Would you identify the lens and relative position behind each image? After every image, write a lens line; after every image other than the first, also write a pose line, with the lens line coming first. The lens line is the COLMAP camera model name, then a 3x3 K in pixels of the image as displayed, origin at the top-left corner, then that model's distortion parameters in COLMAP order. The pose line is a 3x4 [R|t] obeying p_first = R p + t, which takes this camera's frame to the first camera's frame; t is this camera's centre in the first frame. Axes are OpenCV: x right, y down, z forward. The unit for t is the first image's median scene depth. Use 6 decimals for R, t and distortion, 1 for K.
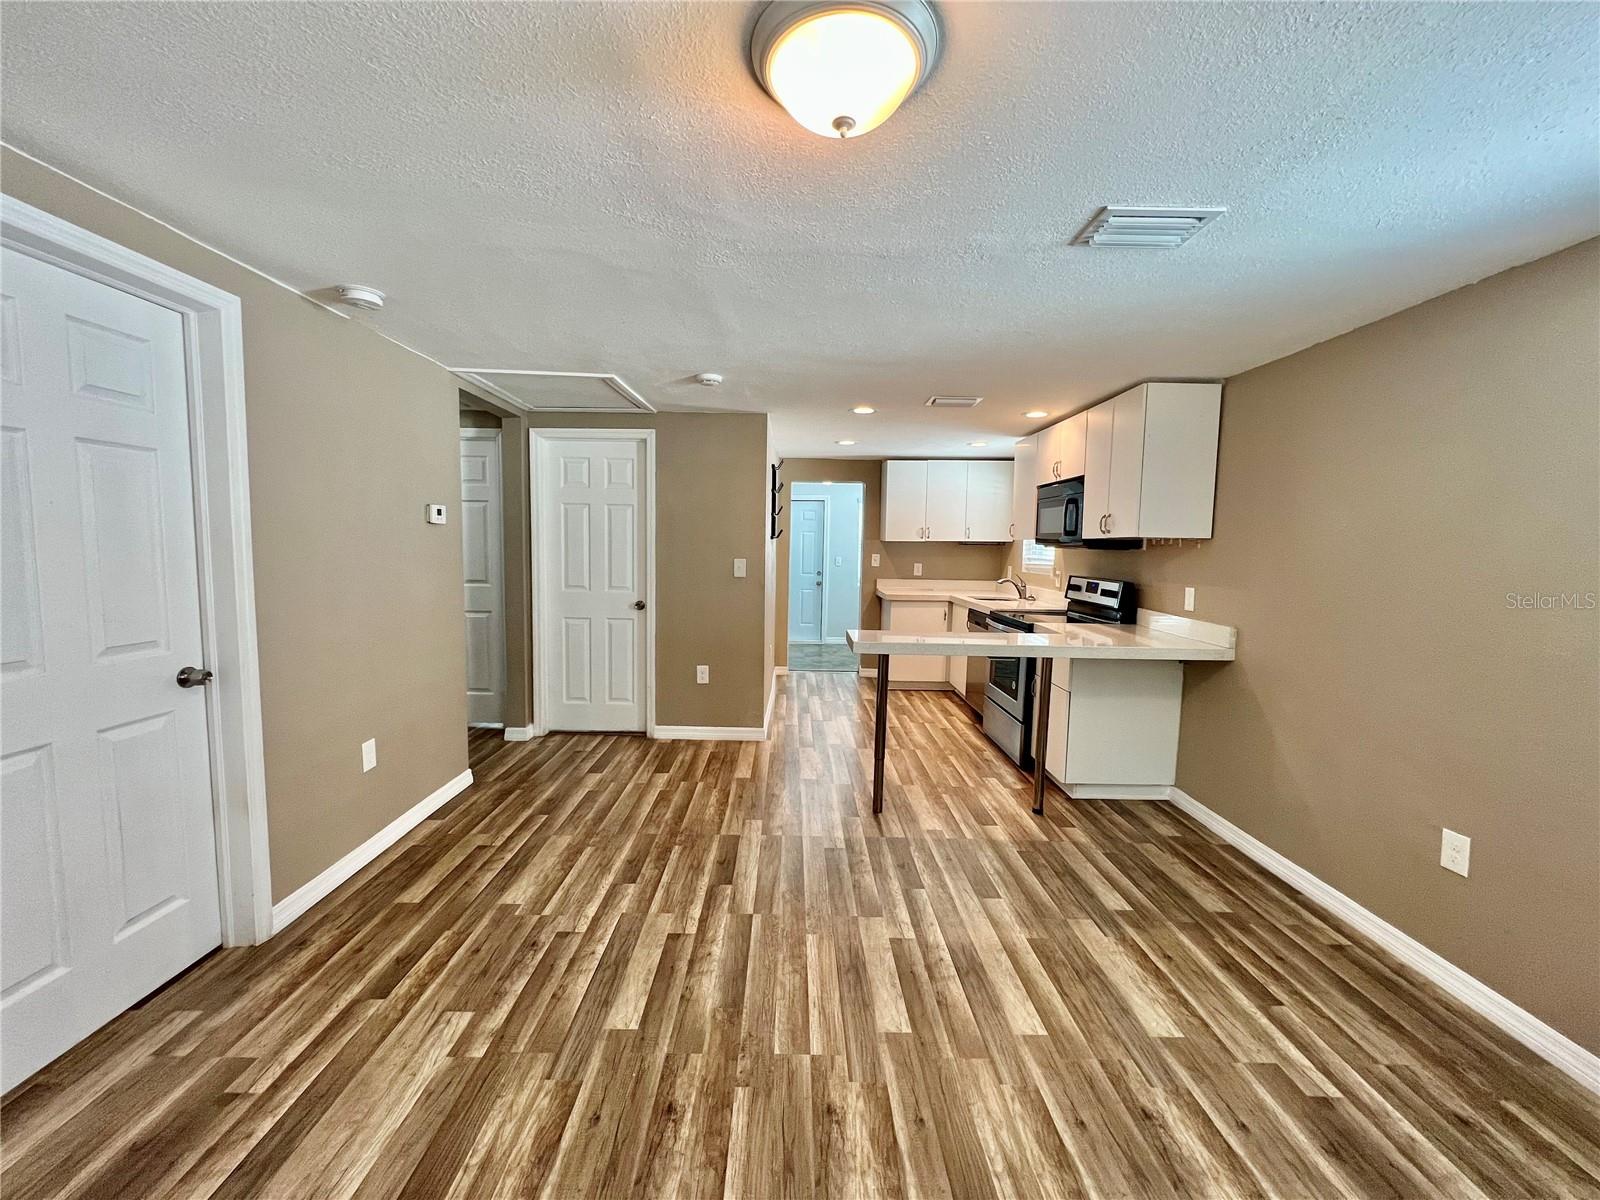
lens RADIAL K [[637.5, 0, 794.5], [0, 637.5, 598.8], [0, 0, 1]] dist [-0.002219, -0.000018]
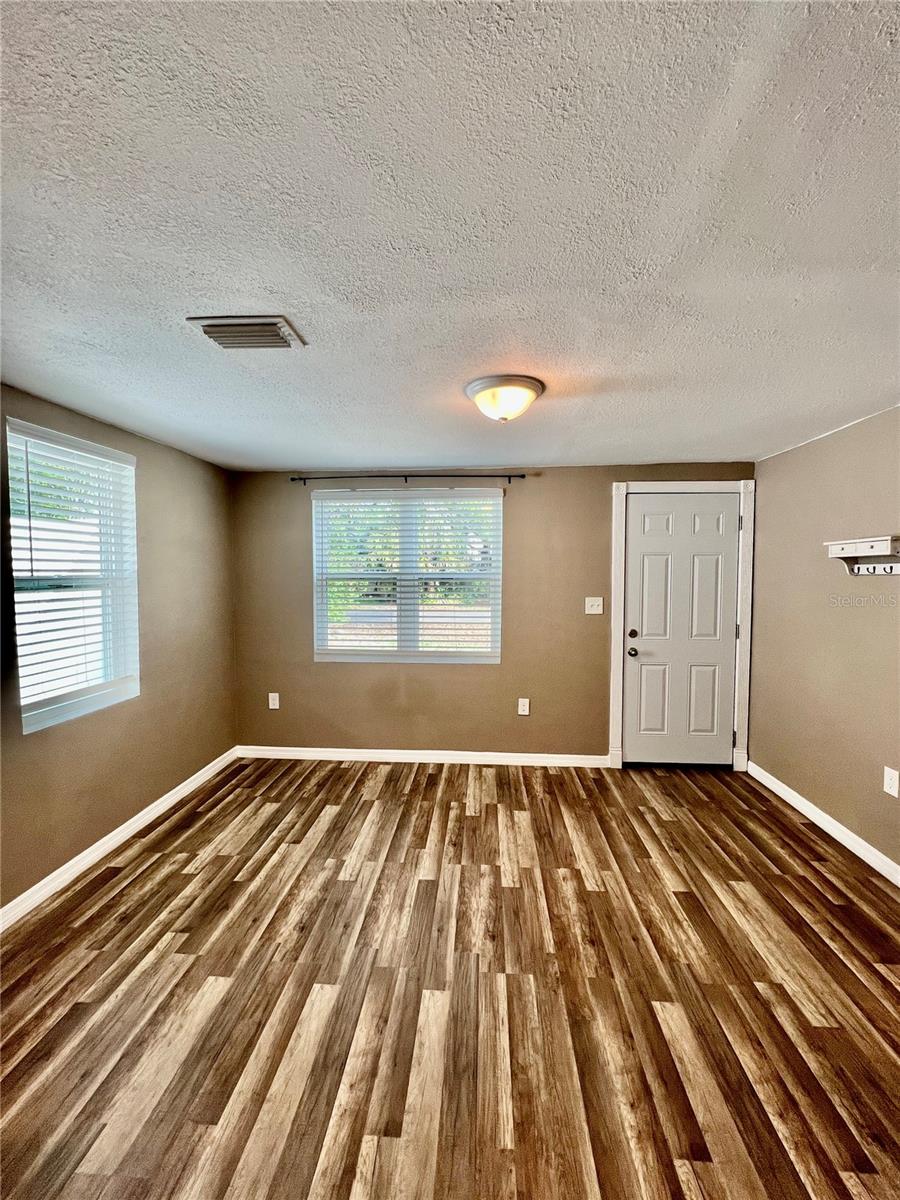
lens RADIAL K [[478.2, 0, 452.1], [0, 478.2, 594.6], [0, 0, 1]] dist [-0.002219, -0.000018]
pose [[-0.997175, -0.020408, 0.072289, 0.049667], [-0.010682, 0.991130, 0.132463, -0.126689], [-0.074351, 0.131317, -0.988548, 1.161765]]
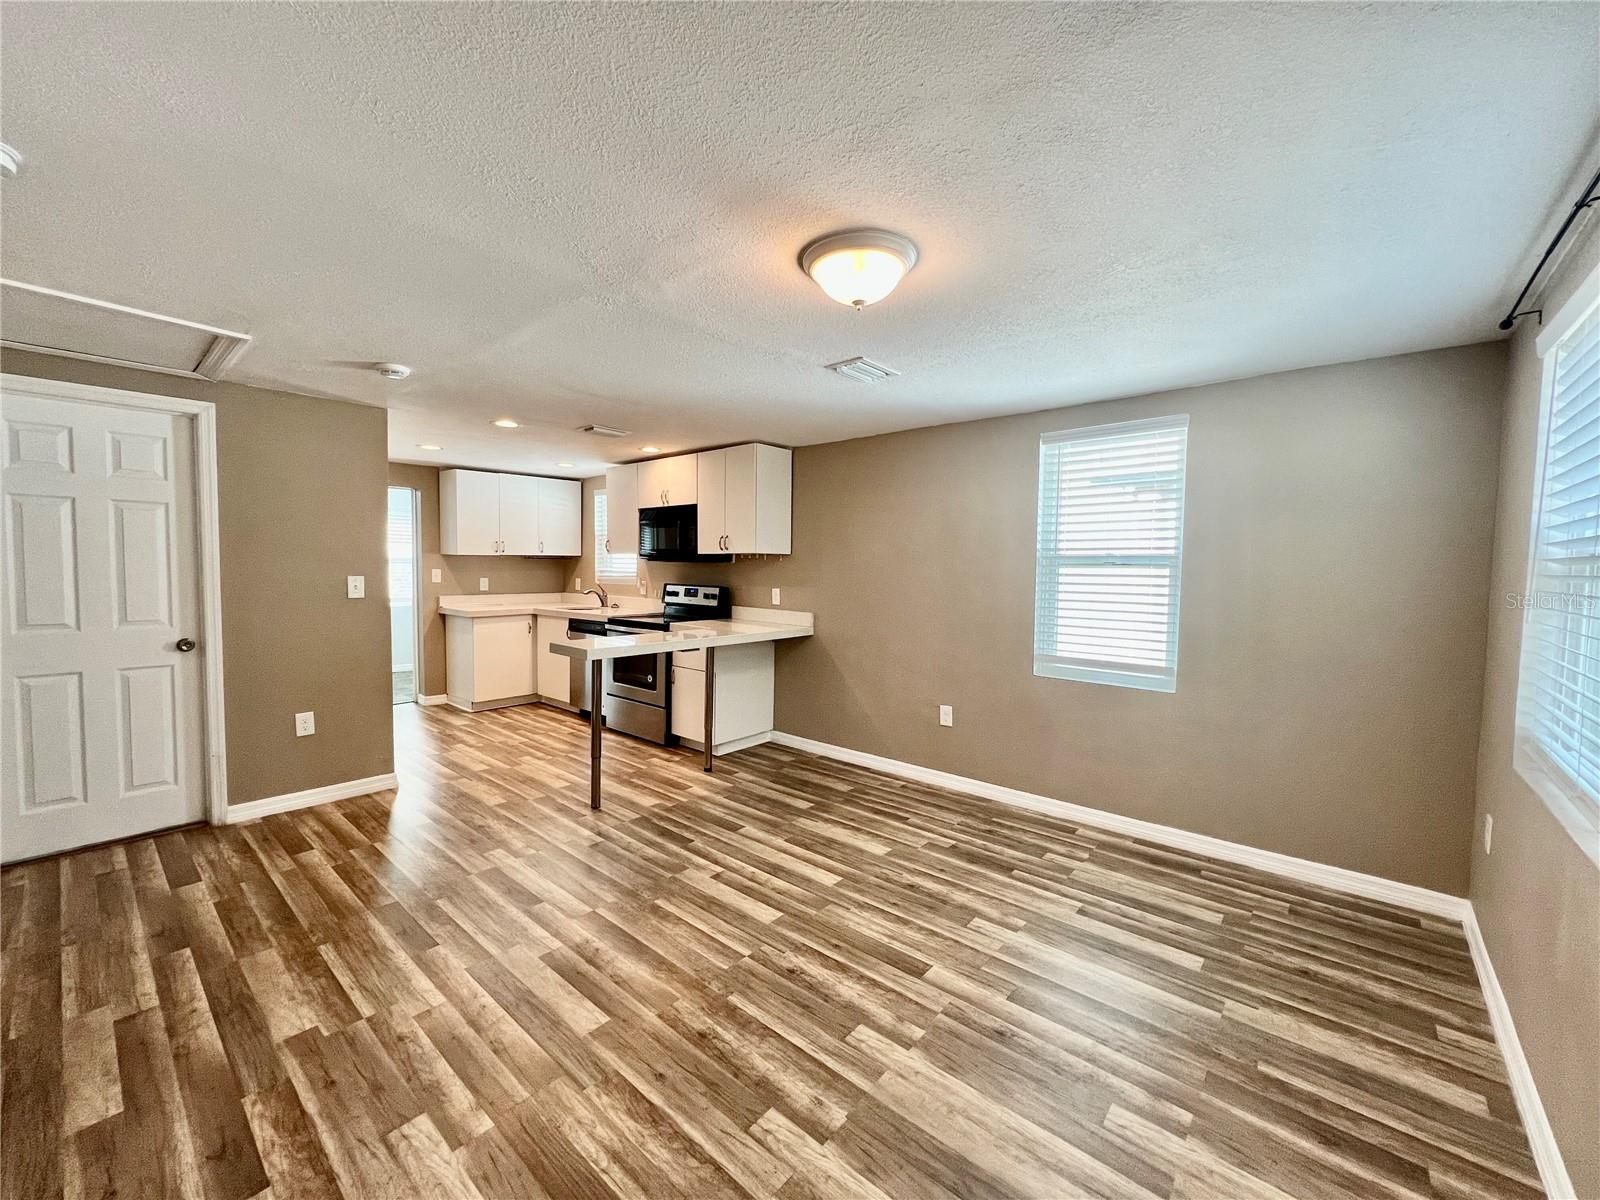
lens RADIAL K [[637.5, 0, 795.5], [0, 637.5, 599.6], [0, 0, 1]] dist [-0.002219, -0.000018]
pose [[0.657816, -0.049915, 0.751523, -0.513861], [0.064505, 0.997869, 0.009815, -0.004668], [-0.750411, 0.042021, 0.659634, 0.029700]]
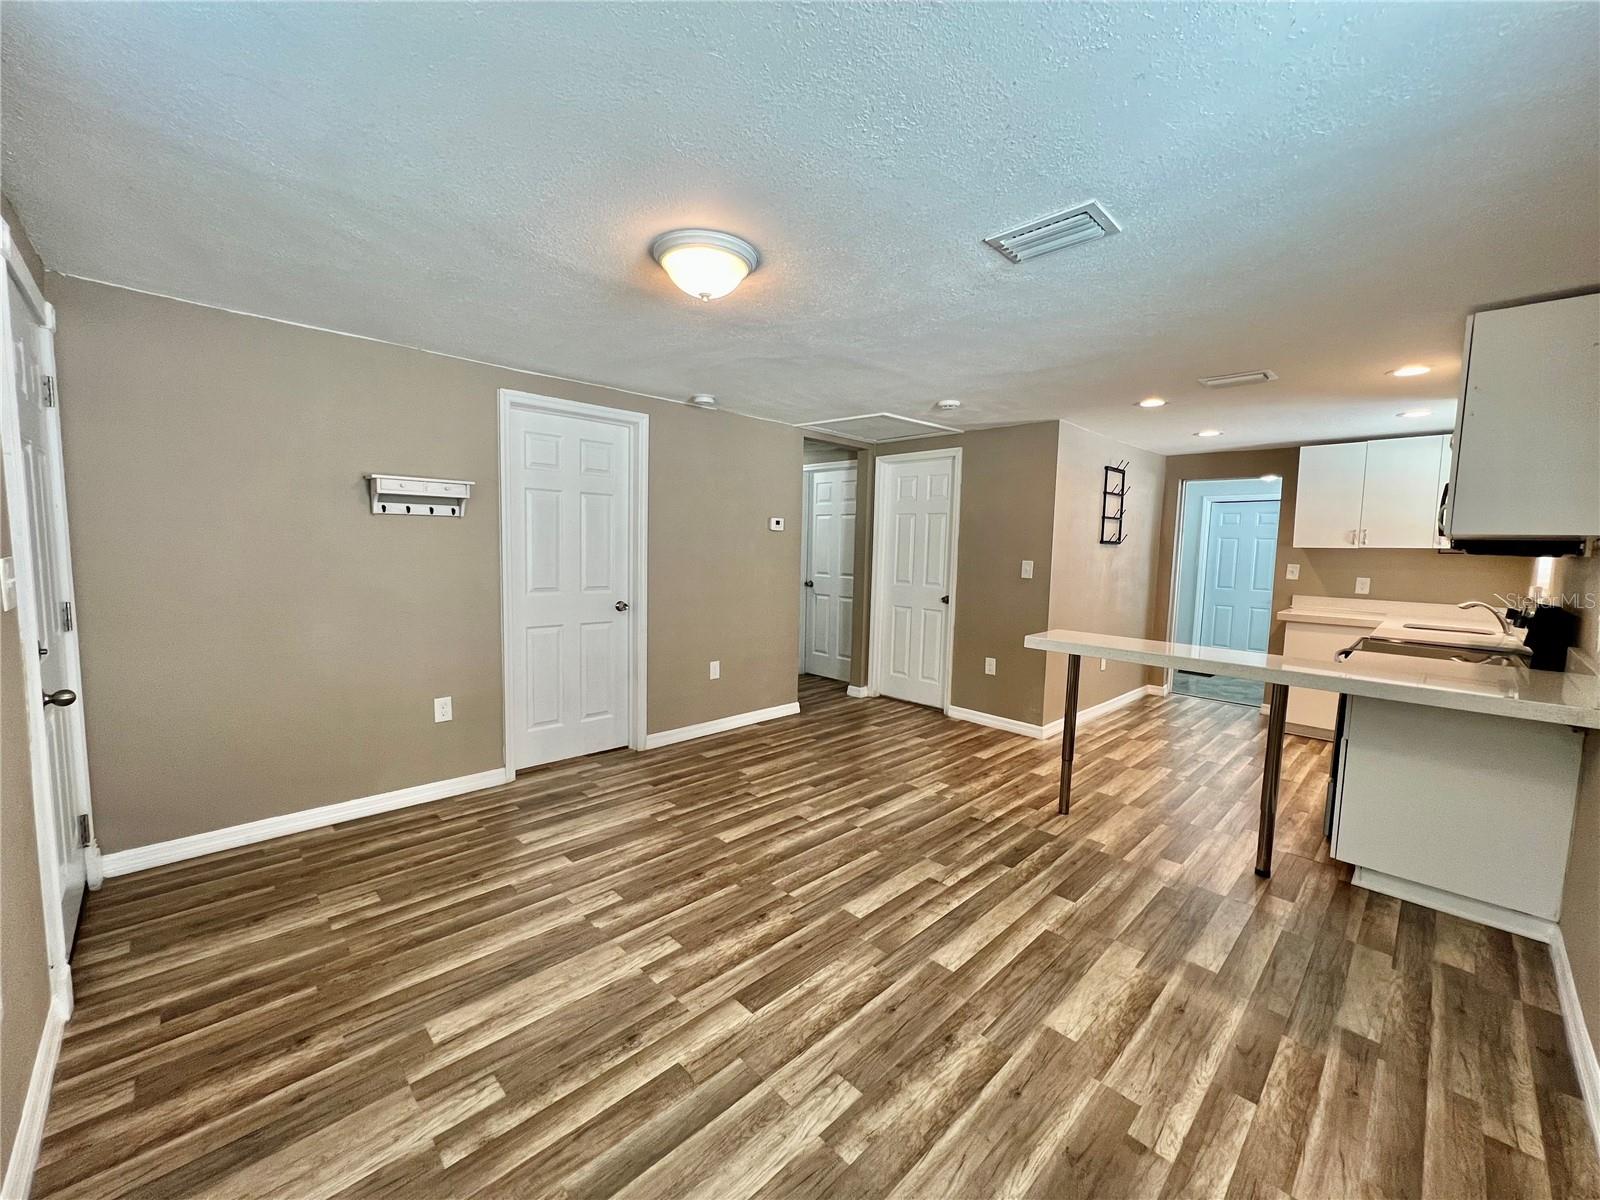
lens RADIAL K [[637.5, 0, 794.4], [0, 637.5, 597.3], [0, 0, 1]] dist [-0.002219, -0.000018]
pose [[0.692613, 0.060232, -0.718791, 0.626358], [-0.074608, 0.997145, 0.011666, 0.021173], [0.717441, 0.045548, 0.695129, -0.009020]]
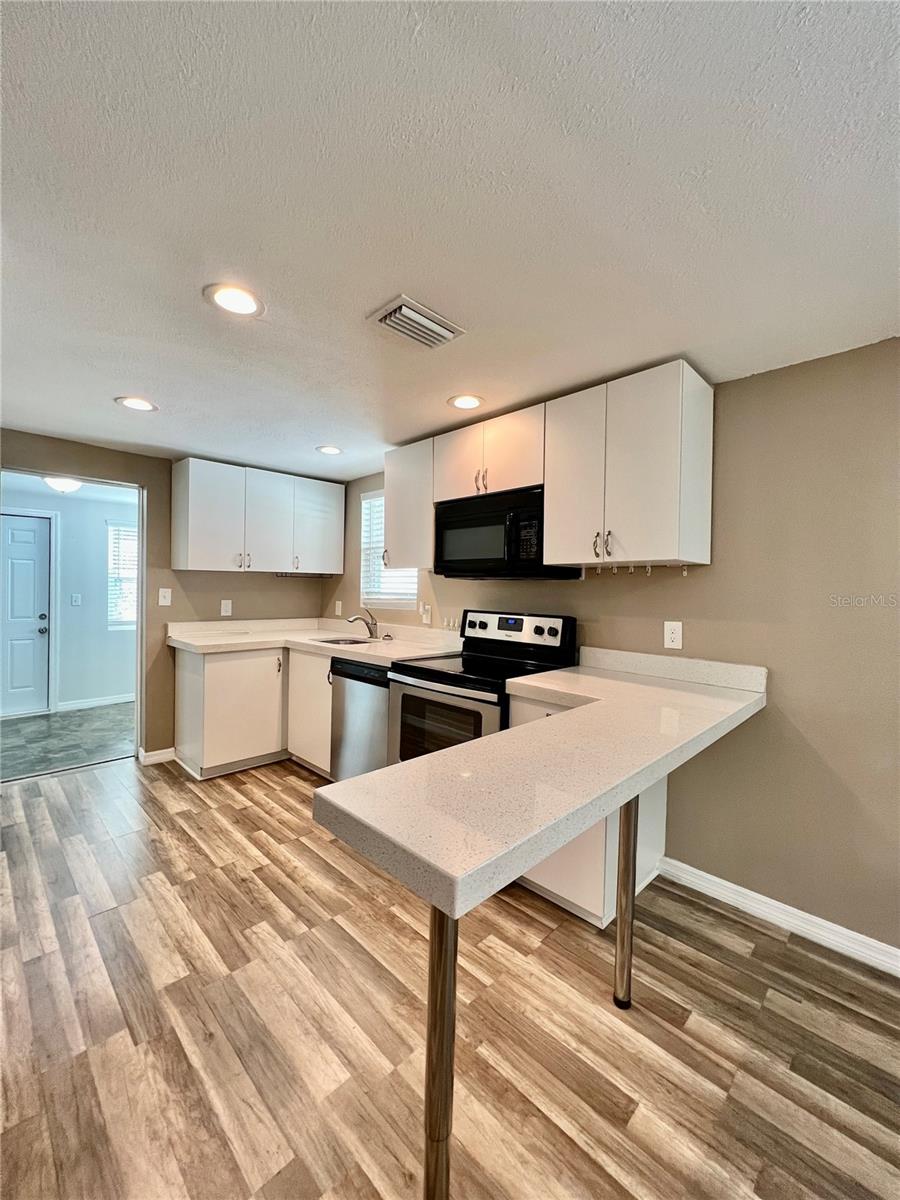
lens RADIAL K [[478.2, 0, 452.7], [0, 478.2, 596.6], [0, 0, 1]] dist [-0.002219, -0.000018]
pose [[0.703690, -0.013978, 0.710370, -0.062178], [0.055432, 0.997839, -0.035276, -0.054805], [-0.708342, 0.064201, 0.702944, 0.908507]]
